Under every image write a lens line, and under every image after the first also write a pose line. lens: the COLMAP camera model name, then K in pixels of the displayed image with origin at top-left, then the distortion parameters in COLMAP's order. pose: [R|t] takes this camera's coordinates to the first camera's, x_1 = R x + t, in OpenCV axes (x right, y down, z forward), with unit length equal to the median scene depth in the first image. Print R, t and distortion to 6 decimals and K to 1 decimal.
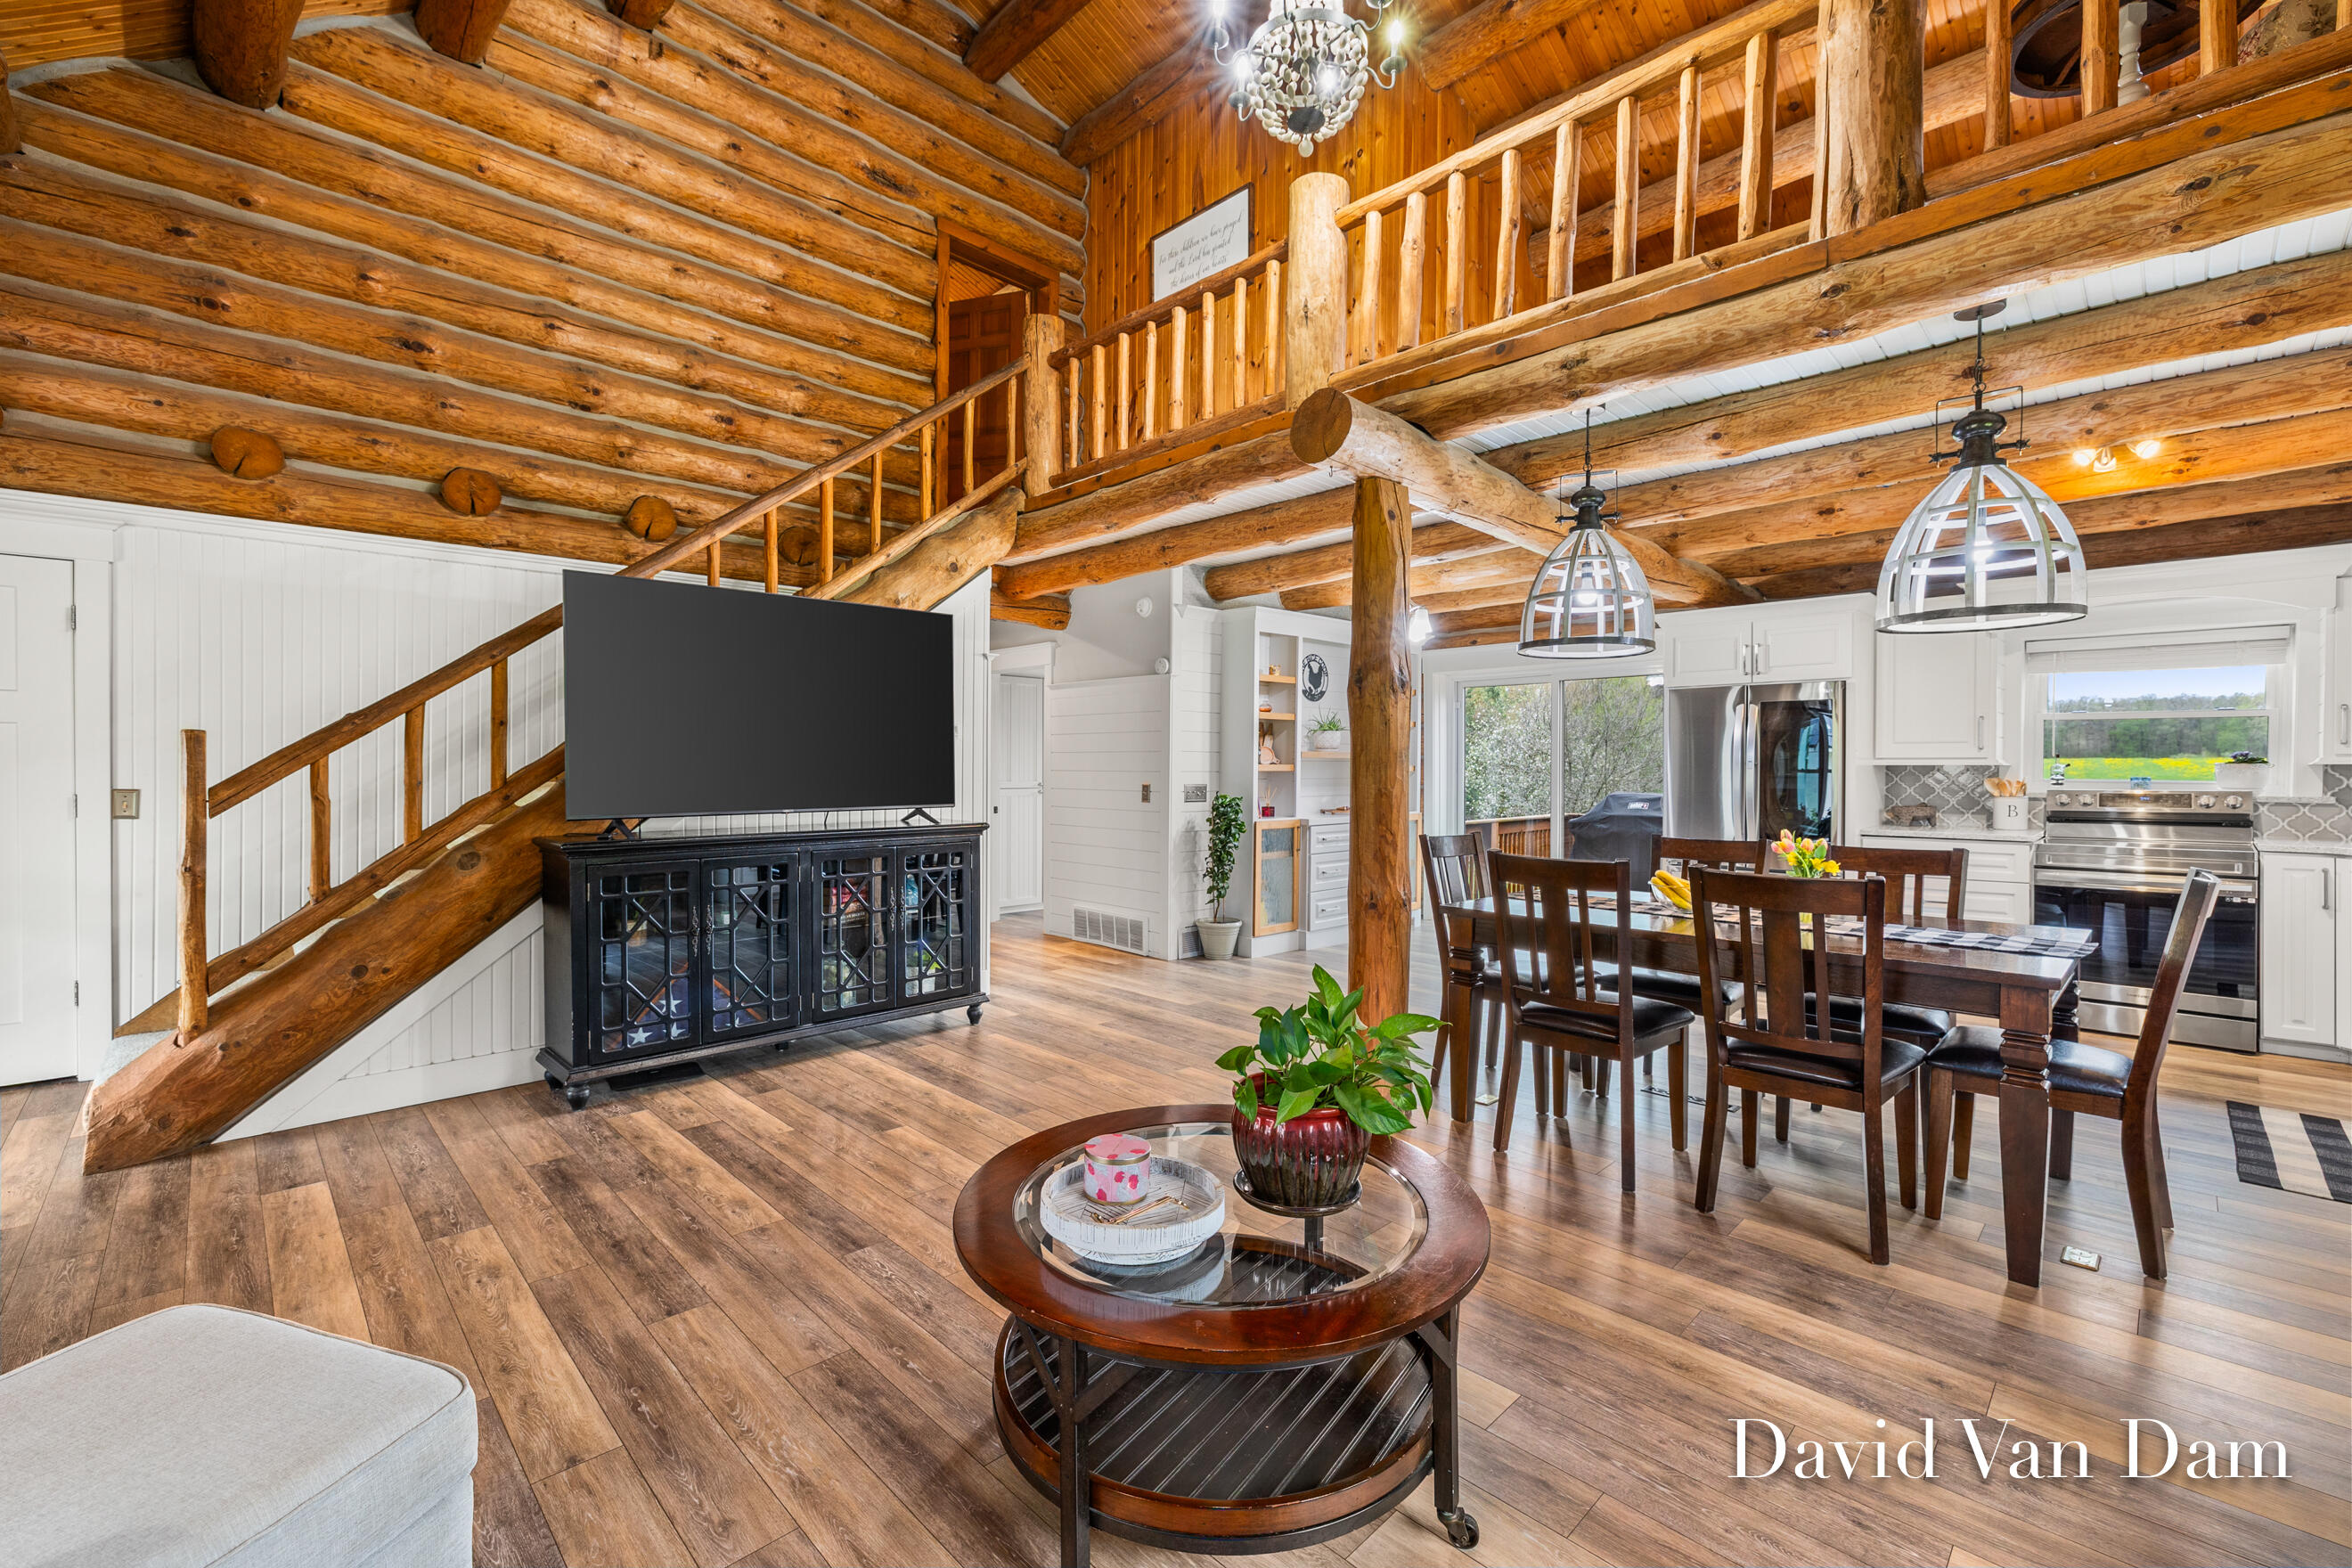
lens RADIAL K [[978.6, 0, 1176.0], [0, 978.6, 784.0], [0, 0, 1]] dist [-0.000550, -0.000008]
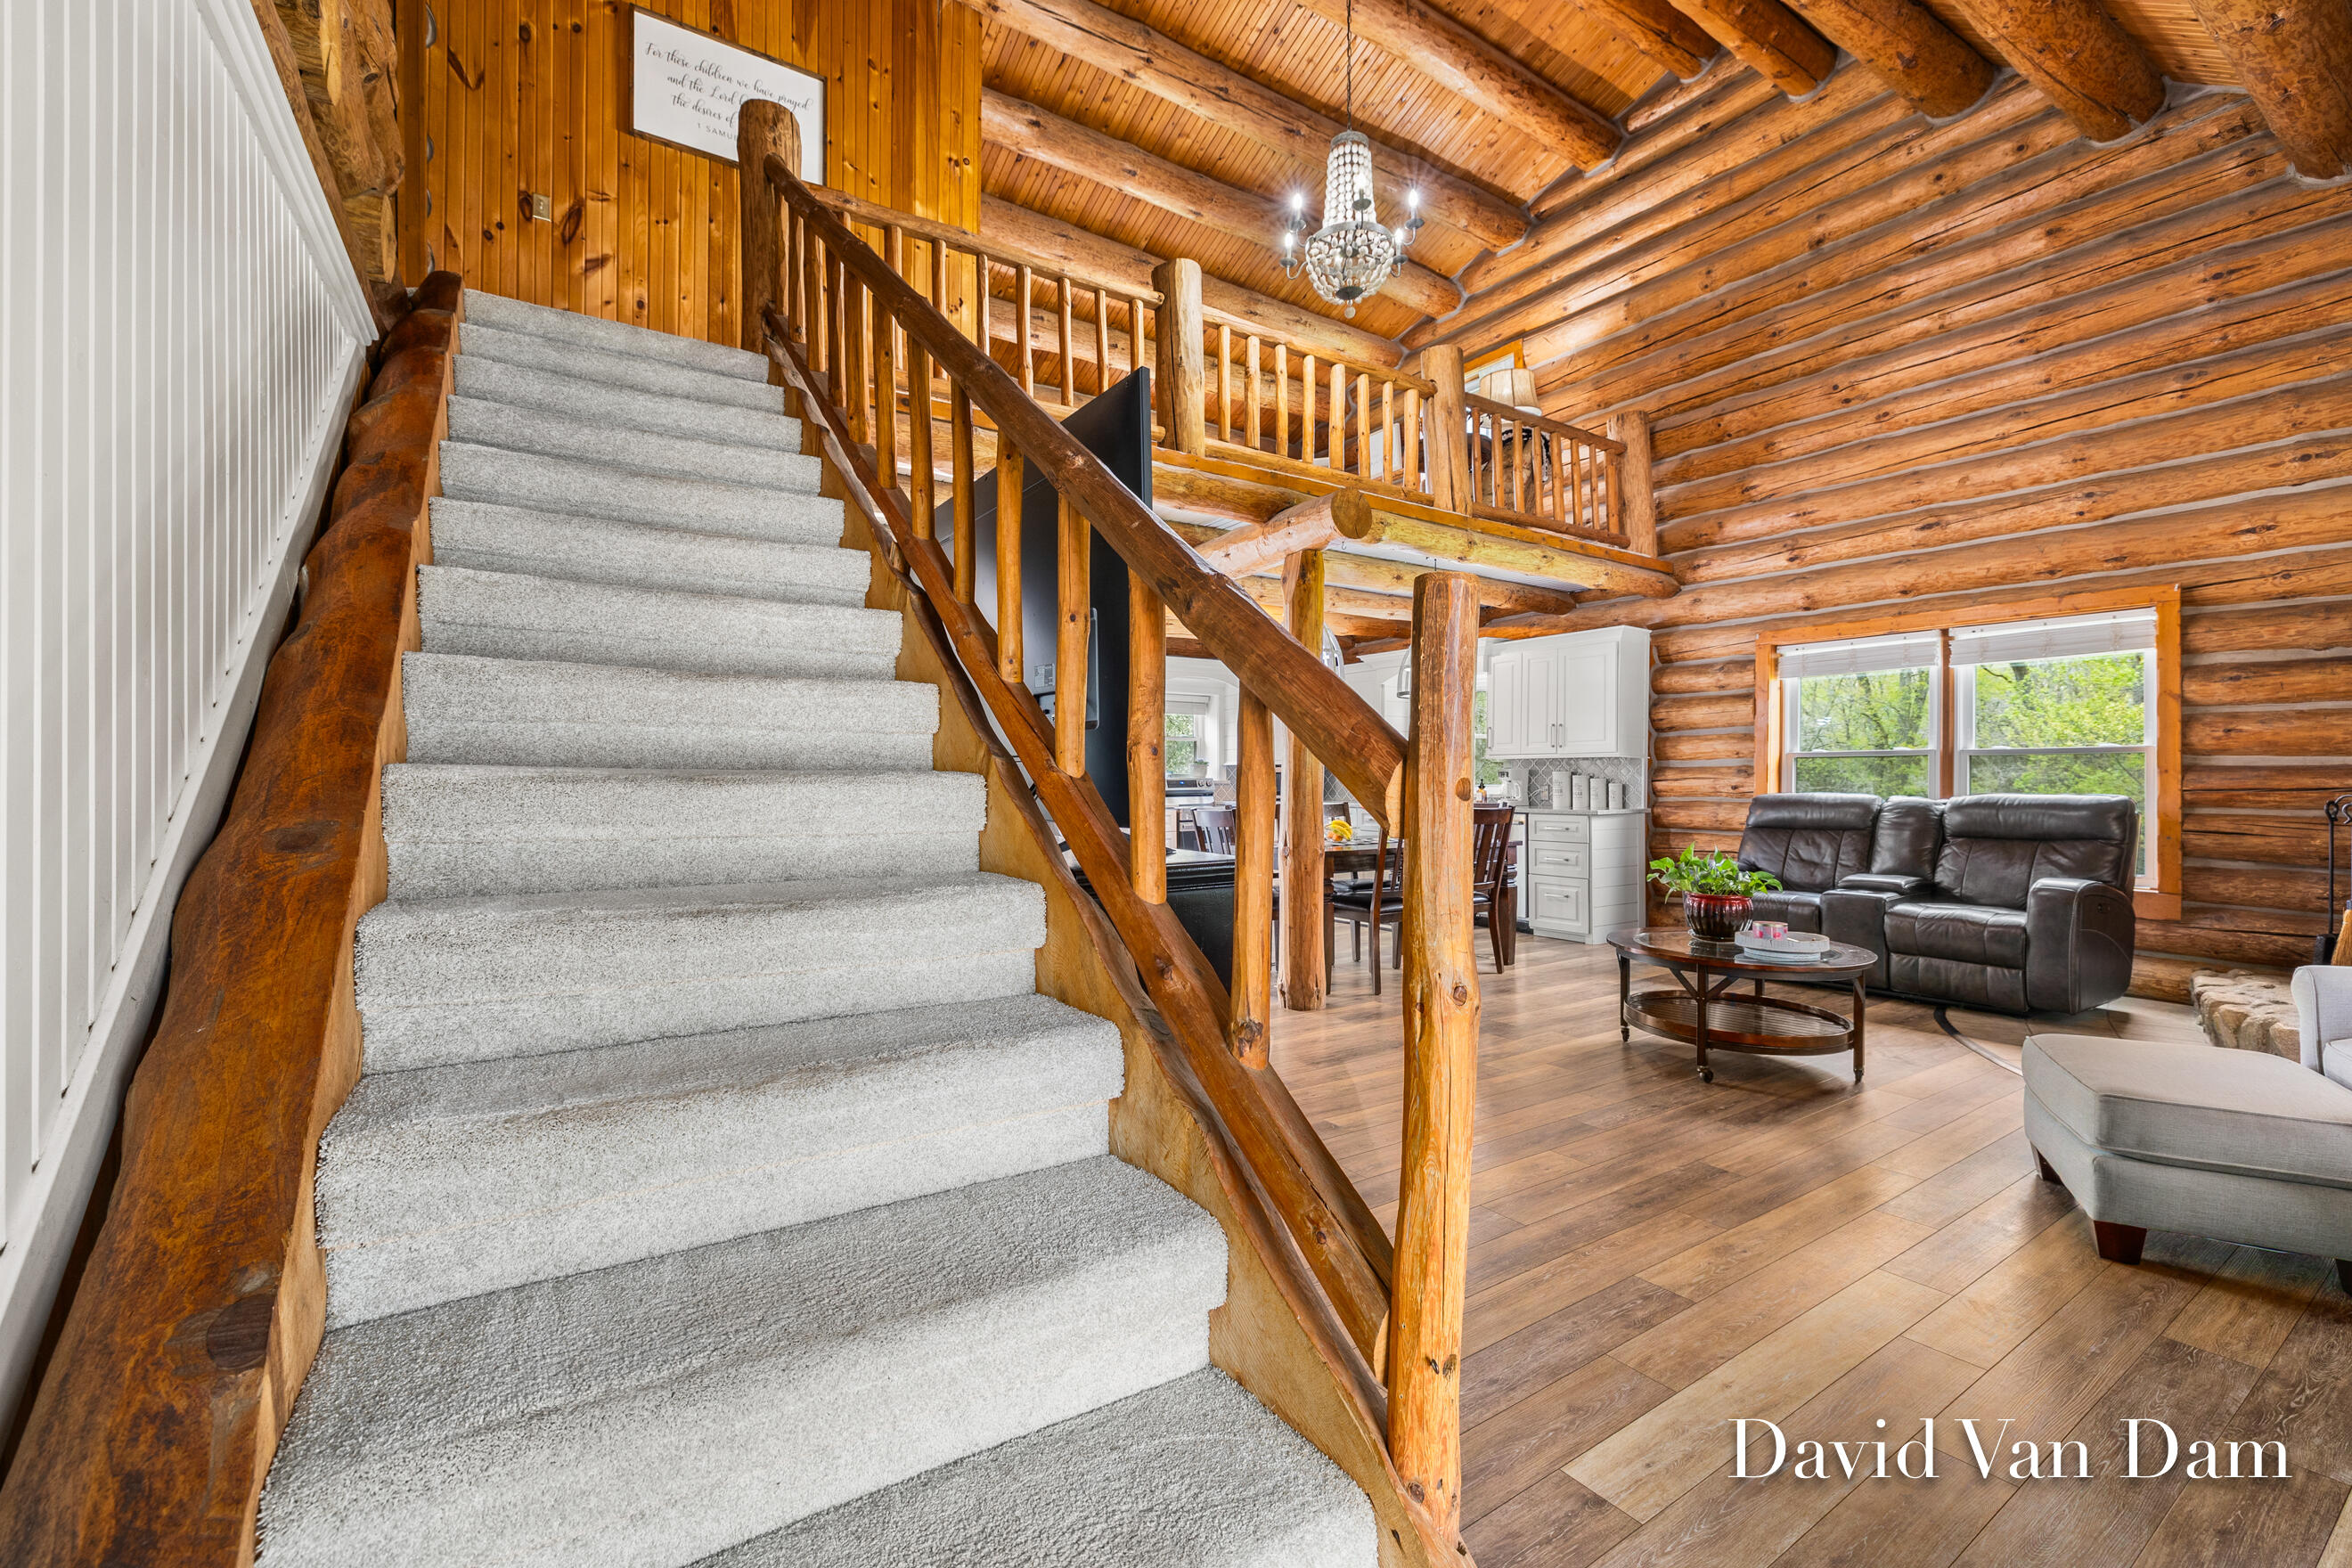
lens RADIAL K [[978.6, 0, 1176.0], [0, 978.6, 784.0], [0, 0, 1]] dist [-0.000550, -0.000008]
pose [[0.197419, -0.017060, 0.980171, -1.548005], [0.018998, 0.999727, 0.013574, -0.001466], [-0.980135, 0.015941, 0.197689, 1.167123]]
